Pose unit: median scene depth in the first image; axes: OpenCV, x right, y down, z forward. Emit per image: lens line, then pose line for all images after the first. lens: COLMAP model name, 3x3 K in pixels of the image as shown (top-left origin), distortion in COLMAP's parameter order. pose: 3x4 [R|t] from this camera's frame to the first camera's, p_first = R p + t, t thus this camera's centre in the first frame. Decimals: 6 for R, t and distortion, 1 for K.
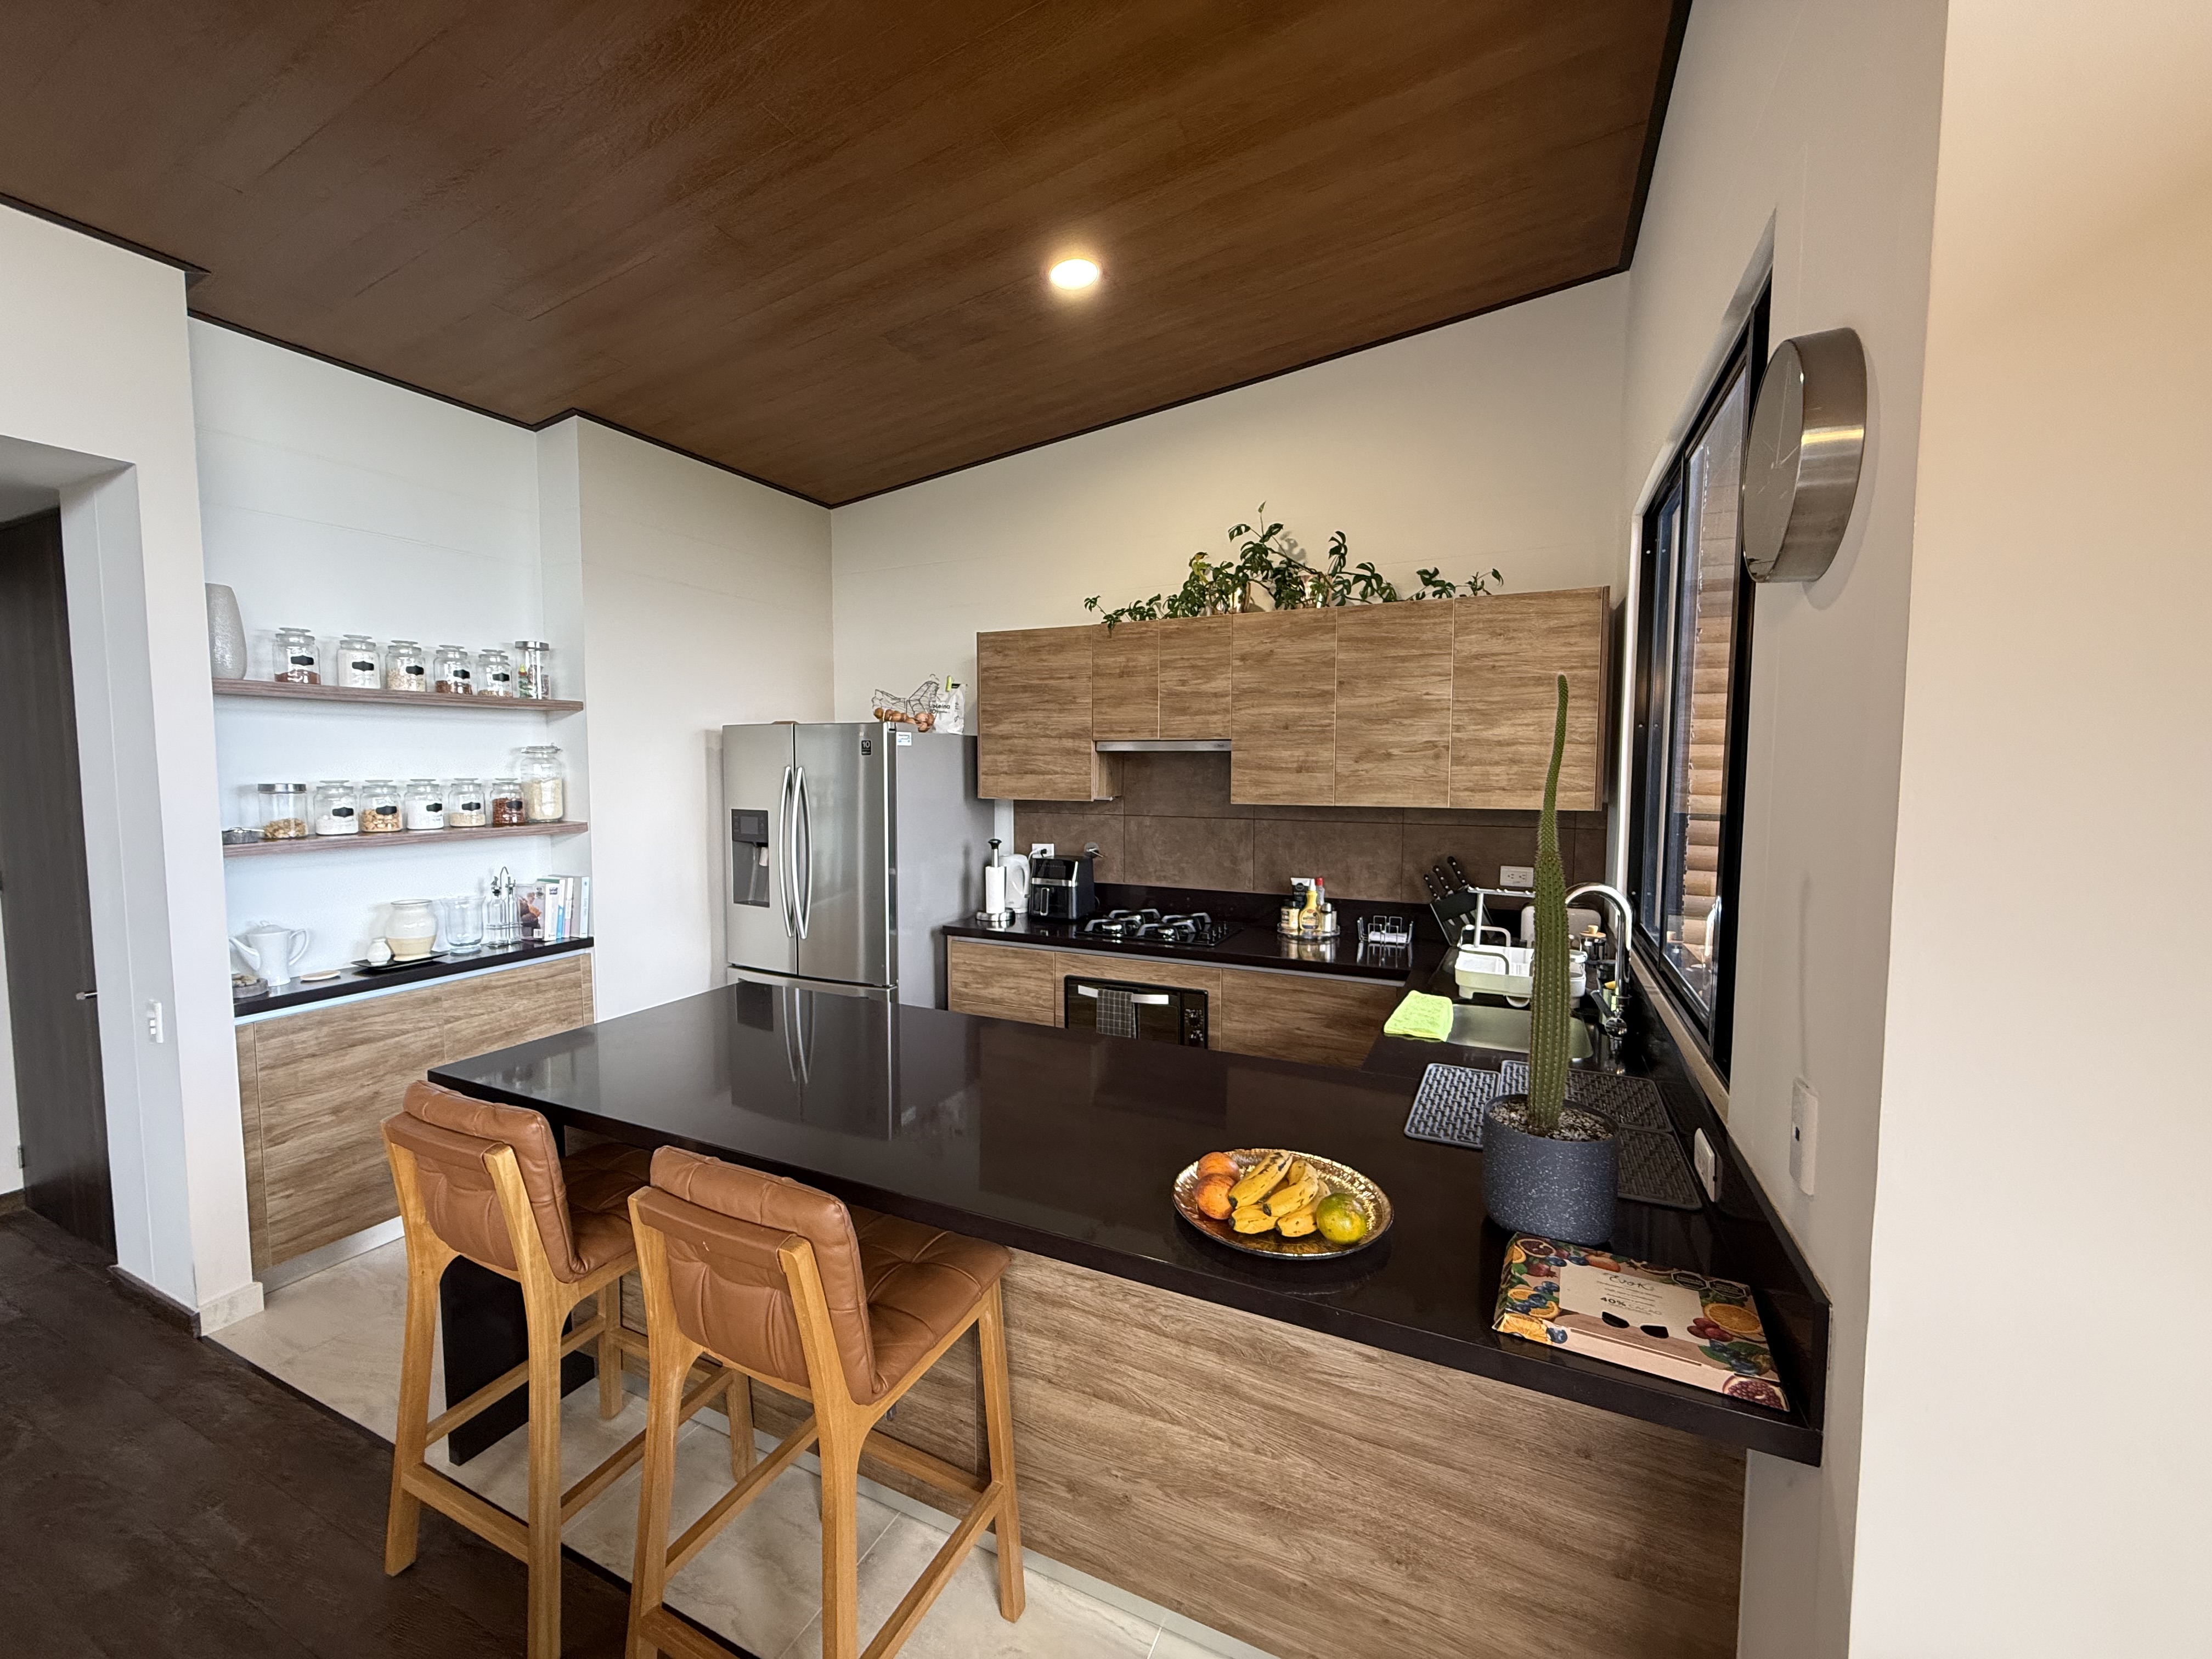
lens RADIAL K [[882.1, 0, 1100.7], [0, 882.1, 823.1], [0, 0, 1]] dist [0.000295, 0.000111]
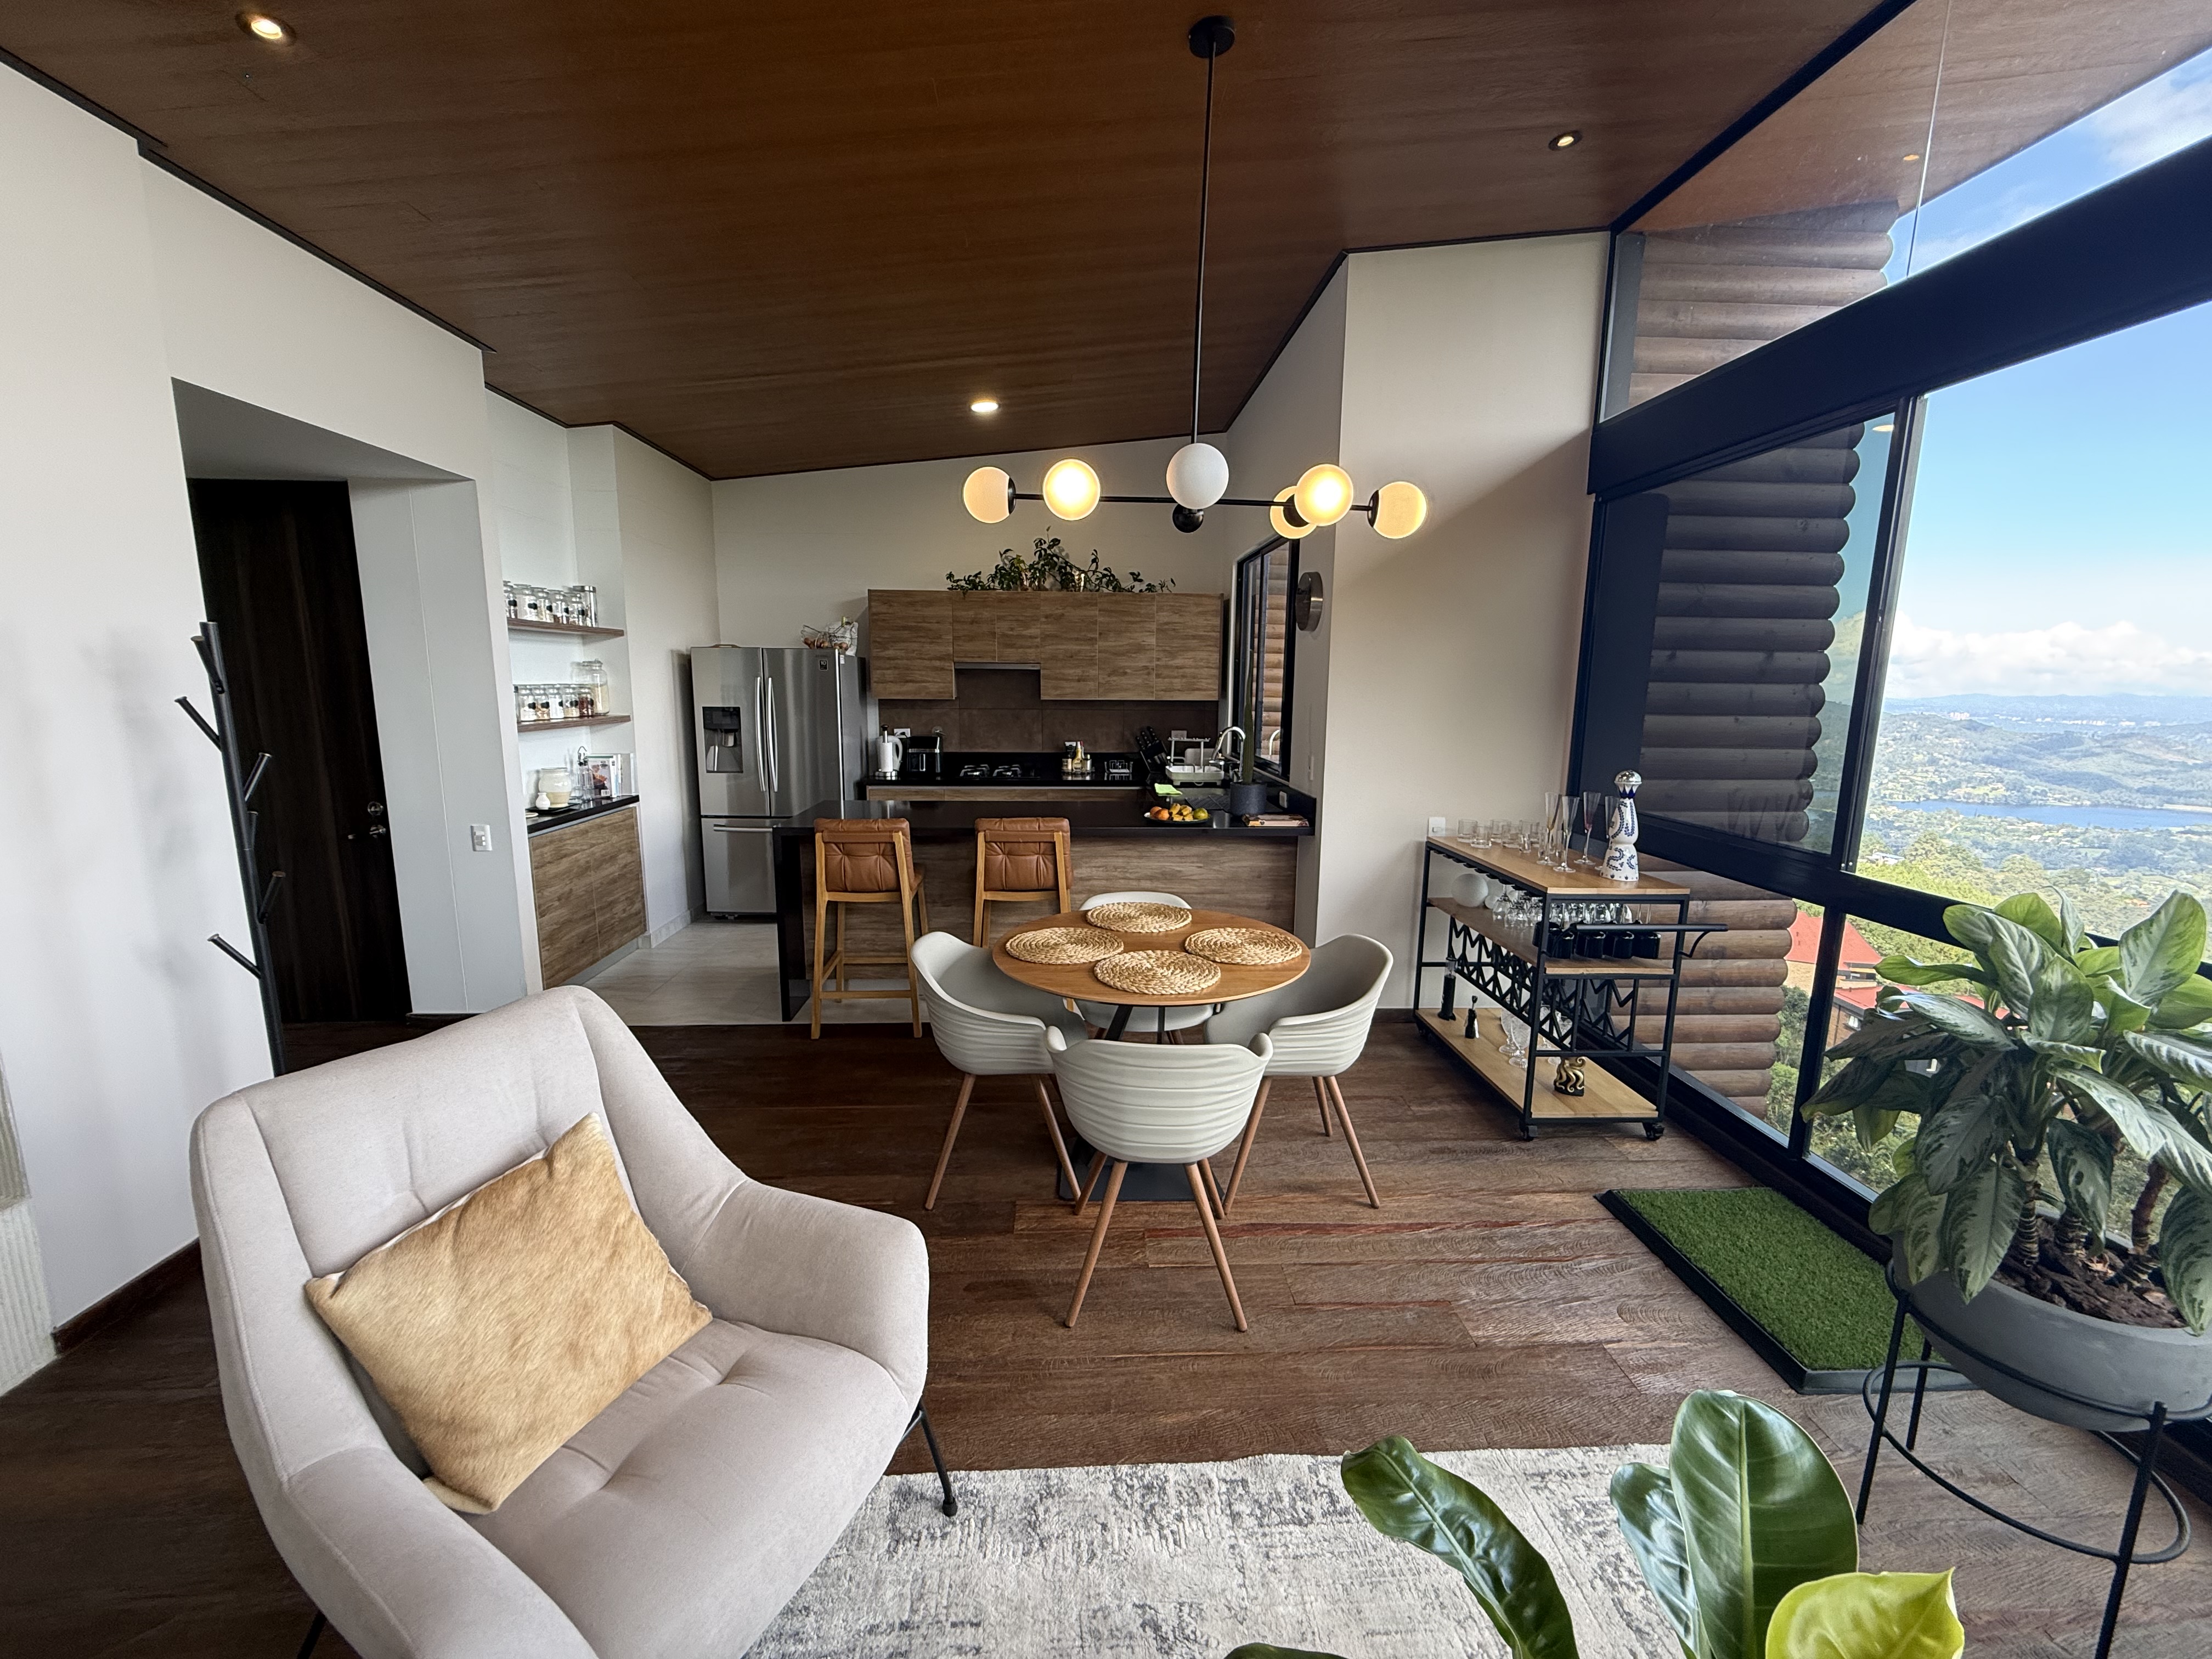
lens RADIAL K [[882.1, 0, 1100.7], [0, 882.1, 823.1], [0, 0, 1]] dist [0.000295, 0.000111]
pose [[0.883510, -0.070622, 0.463057, -0.606307], [0.025867, 0.994417, 0.102307, 0.048523], [-0.467697, -0.078411, 0.880404, -0.663927]]
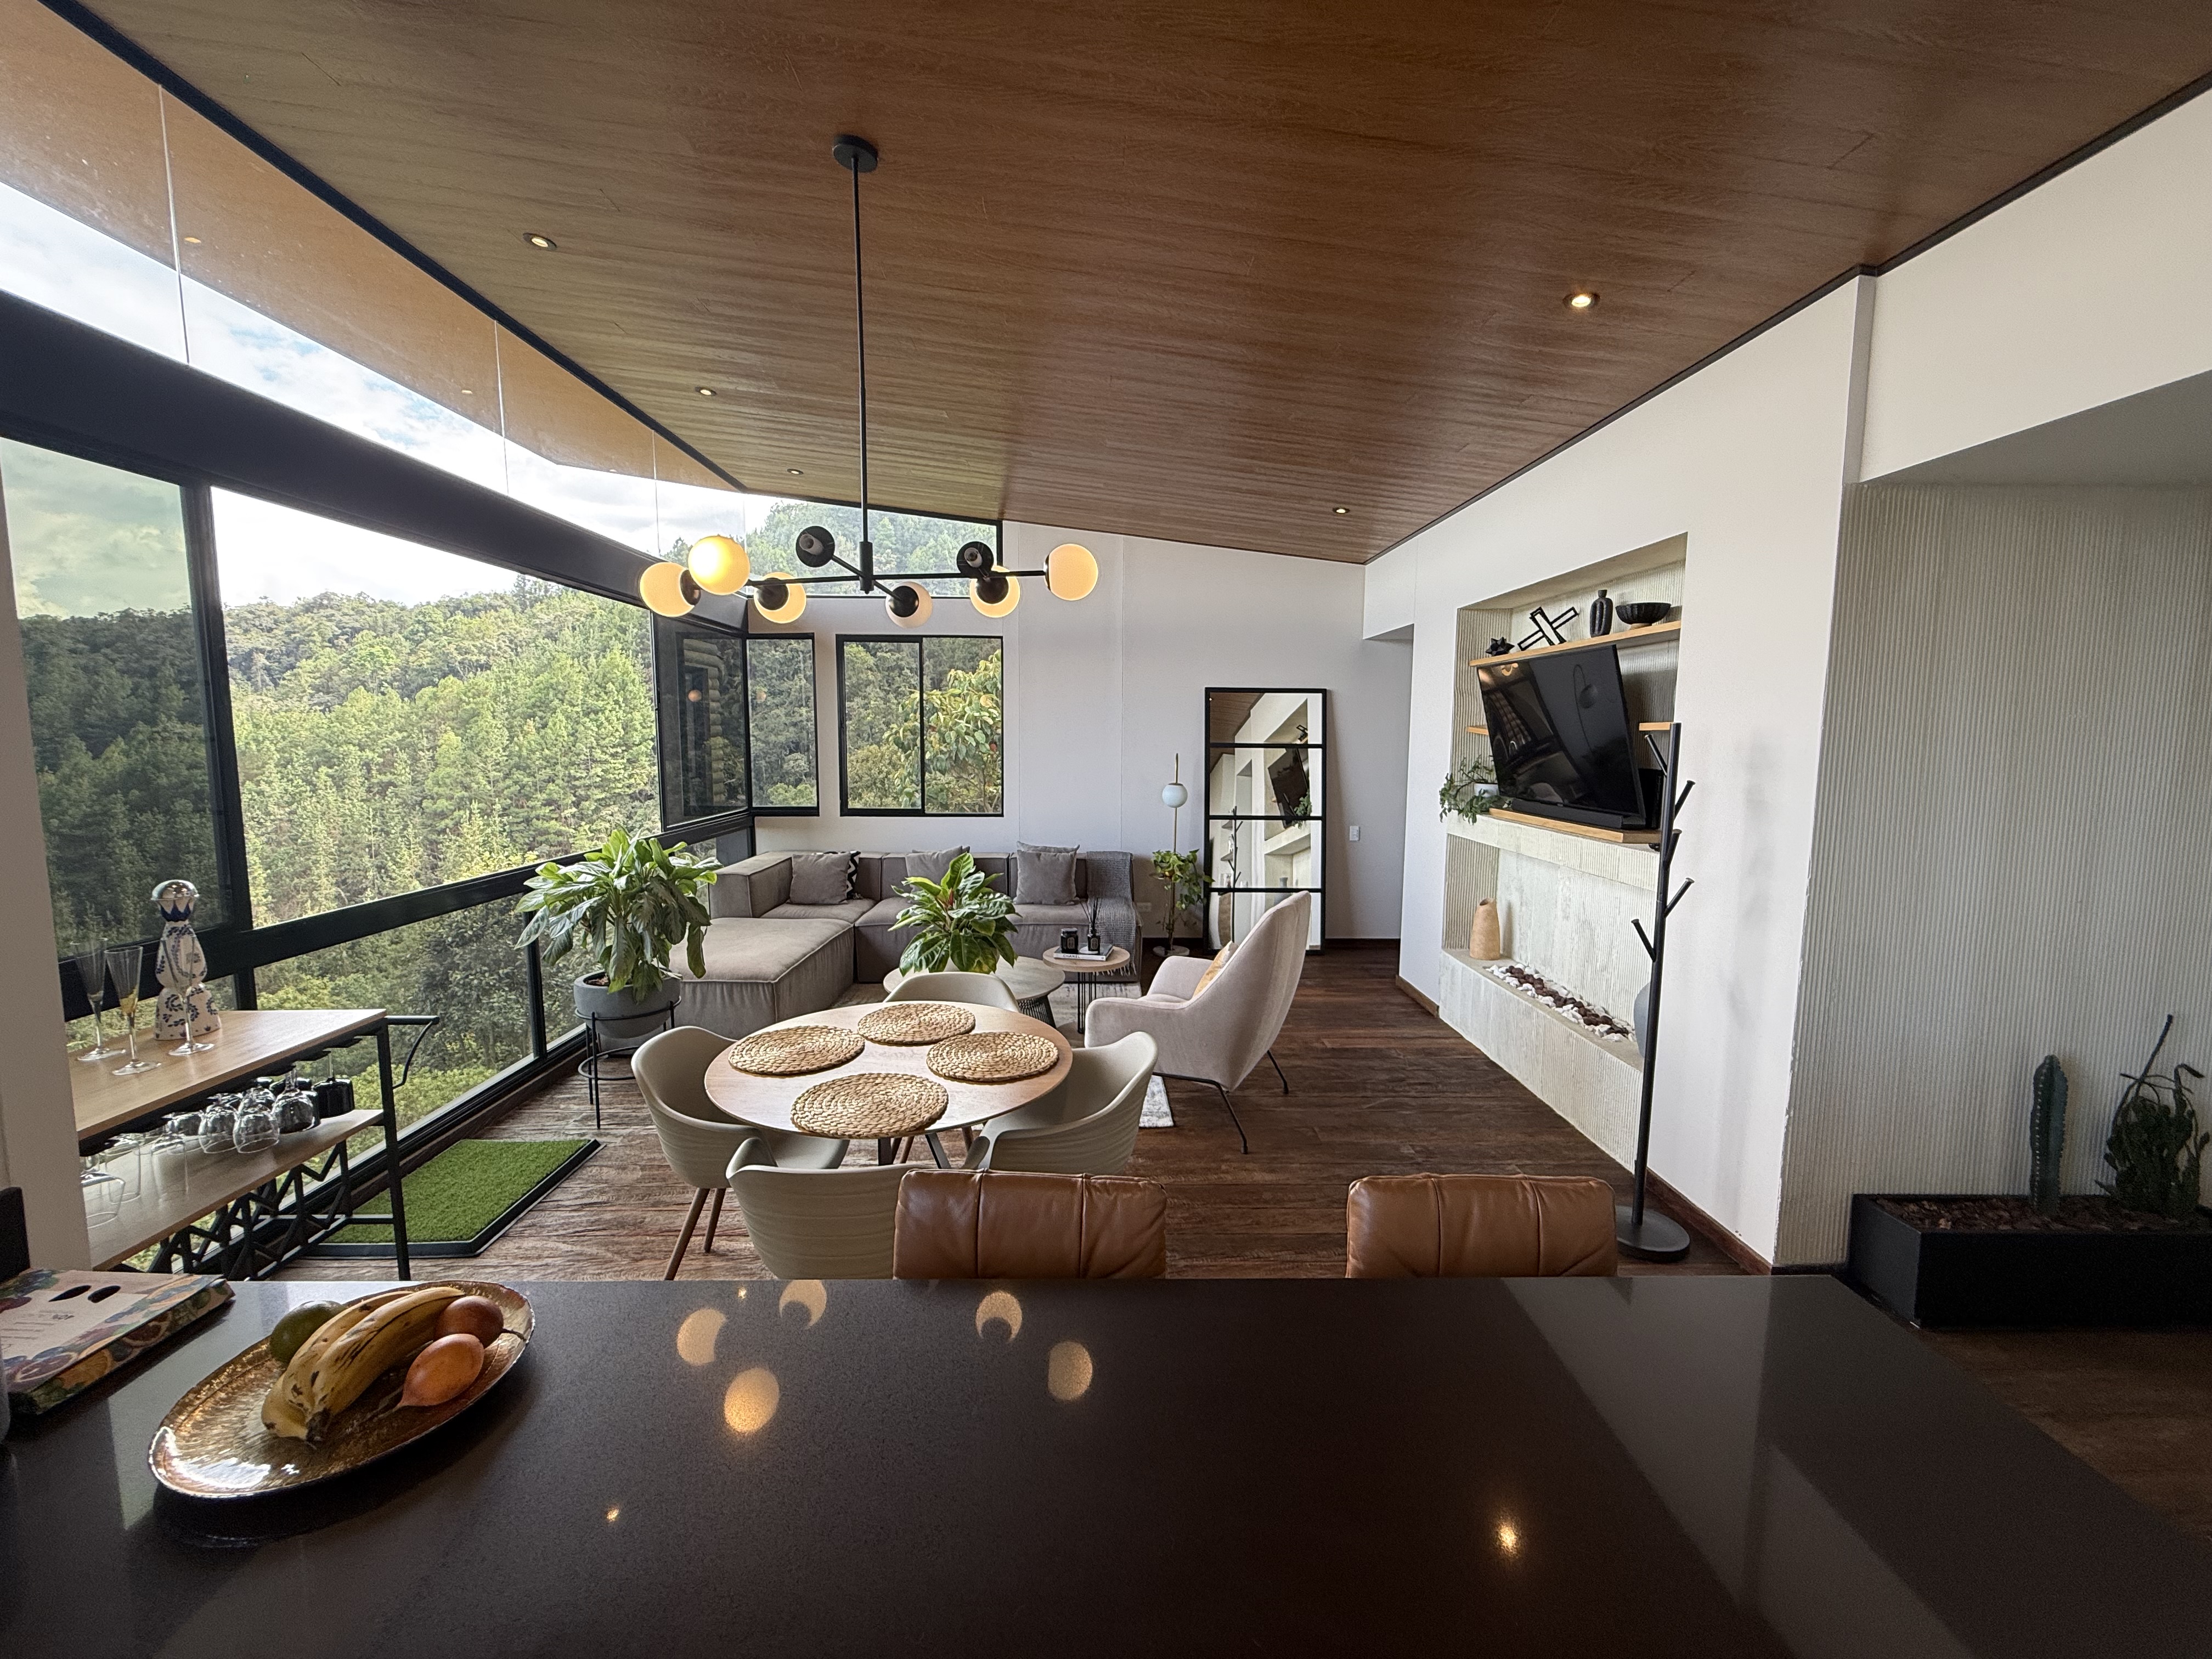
lens RADIAL K [[876.6, 0, 1096.9], [0, 876.6, 822.0], [0, 0, 1]] dist [0.003054, 0.000057]
pose [[-0.903422, 0.035982, -0.427240, -0.034518], [-0.036889, 0.986254, 0.161067, -0.066037], [0.427162, 0.161271, -0.889676, 0.720136]]
